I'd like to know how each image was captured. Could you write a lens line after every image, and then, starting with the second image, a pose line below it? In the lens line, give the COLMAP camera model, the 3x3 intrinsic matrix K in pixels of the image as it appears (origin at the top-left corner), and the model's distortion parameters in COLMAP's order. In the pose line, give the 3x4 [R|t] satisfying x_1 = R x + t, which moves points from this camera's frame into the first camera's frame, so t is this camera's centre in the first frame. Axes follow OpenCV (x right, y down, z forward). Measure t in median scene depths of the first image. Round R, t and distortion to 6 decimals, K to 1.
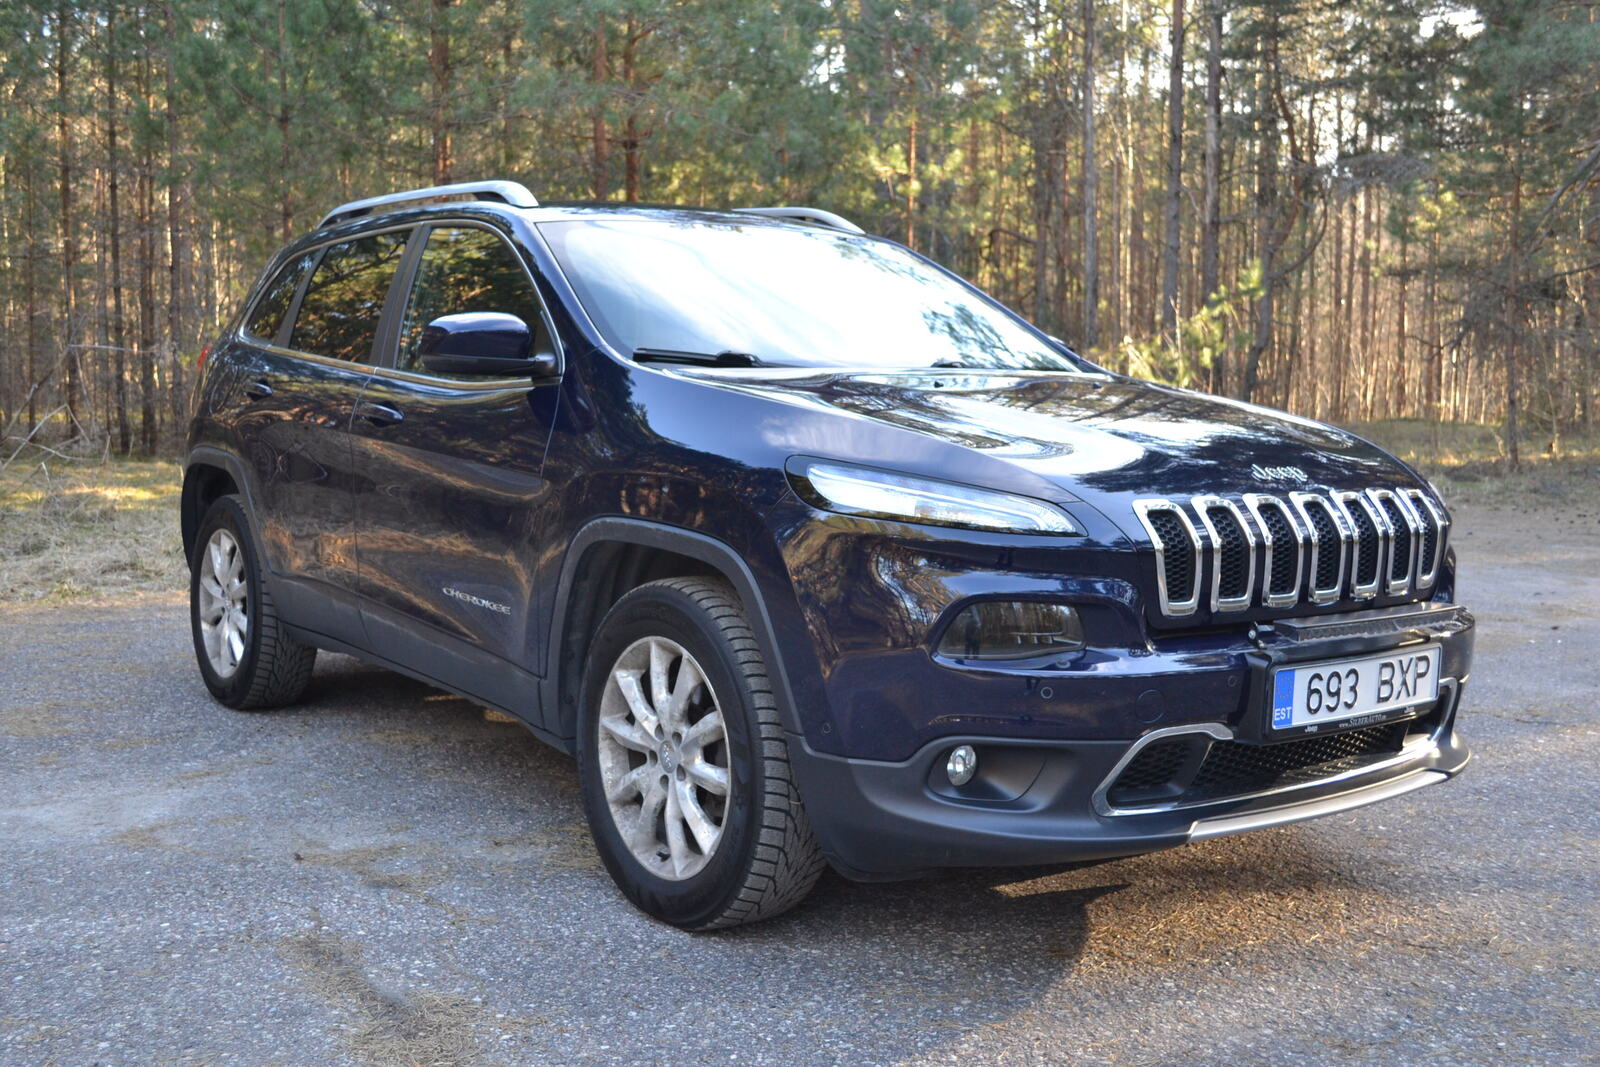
lens RADIAL K [[1627.5, 0, 800.6], [0, 1627.5, 536.6], [0, 0, 1]] dist [-0.018891, 0.000000]
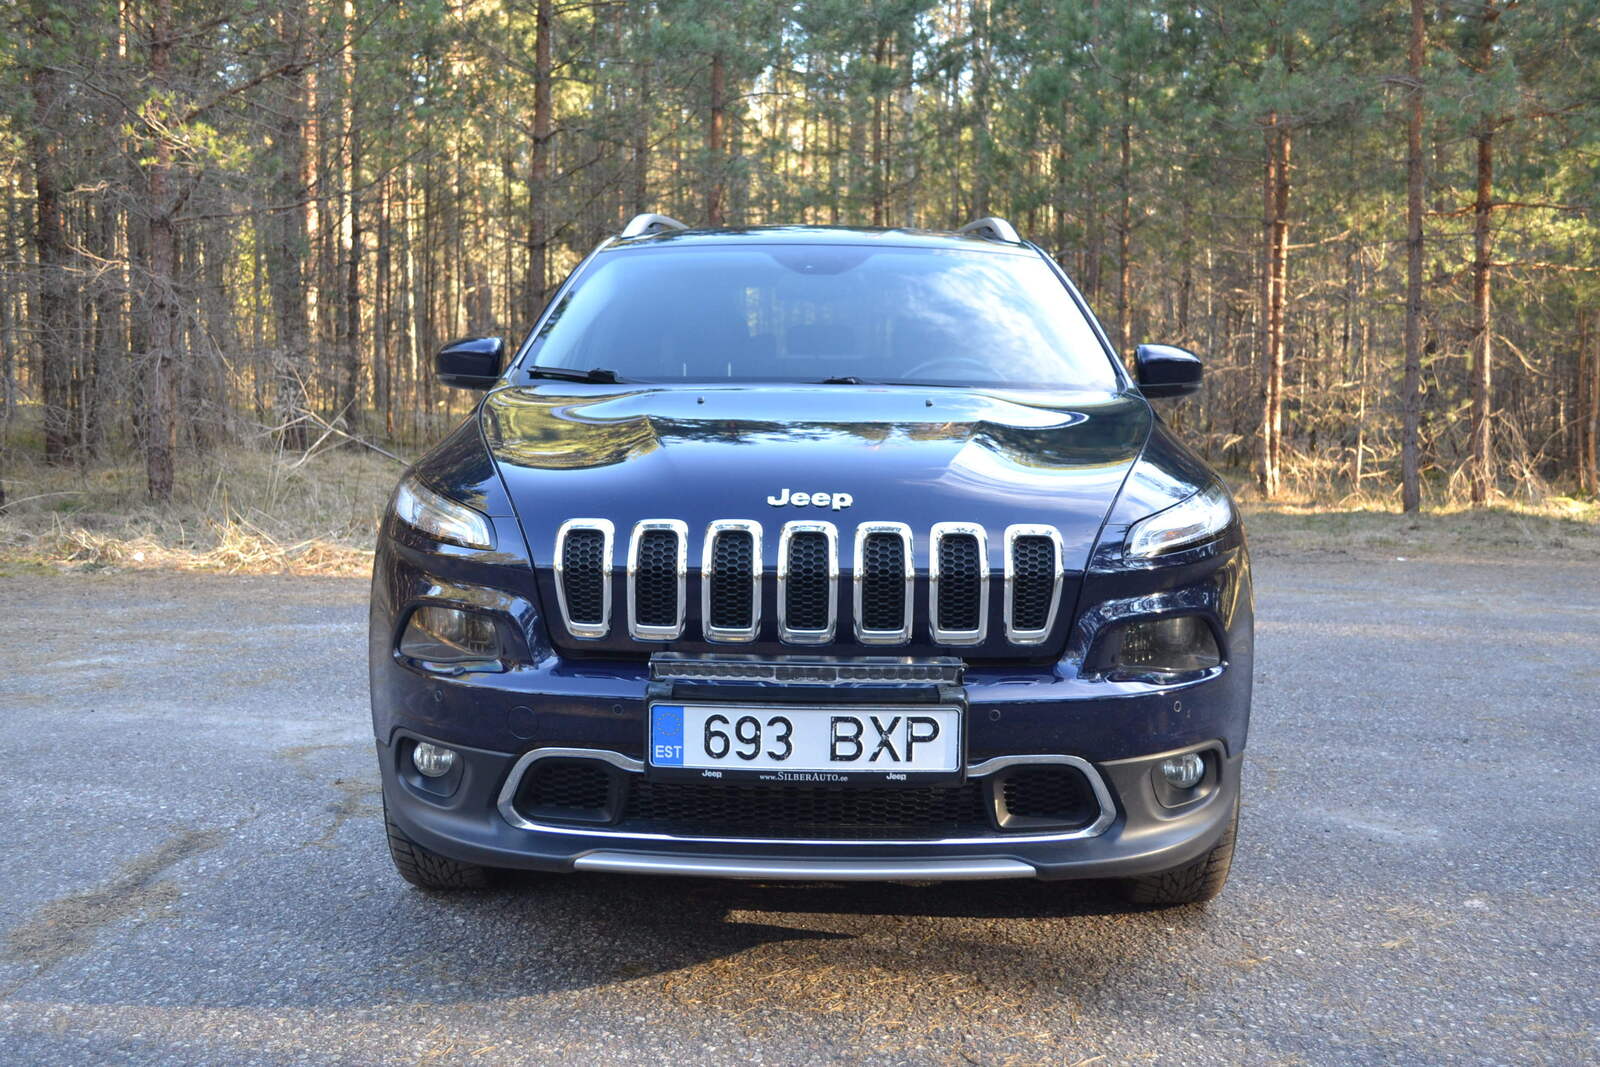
lens RADIAL K [[1627.5, 0, 795.9], [0, 1627.5, 535.7], [0, 0, 1]] dist [-0.018891, 0.000000]
pose [[0.785594, 0.050278, -0.616696, 0.907339], [-0.055169, 0.998415, 0.011119, -0.030025], [0.616278, 0.025287, 0.787123, 0.290959]]
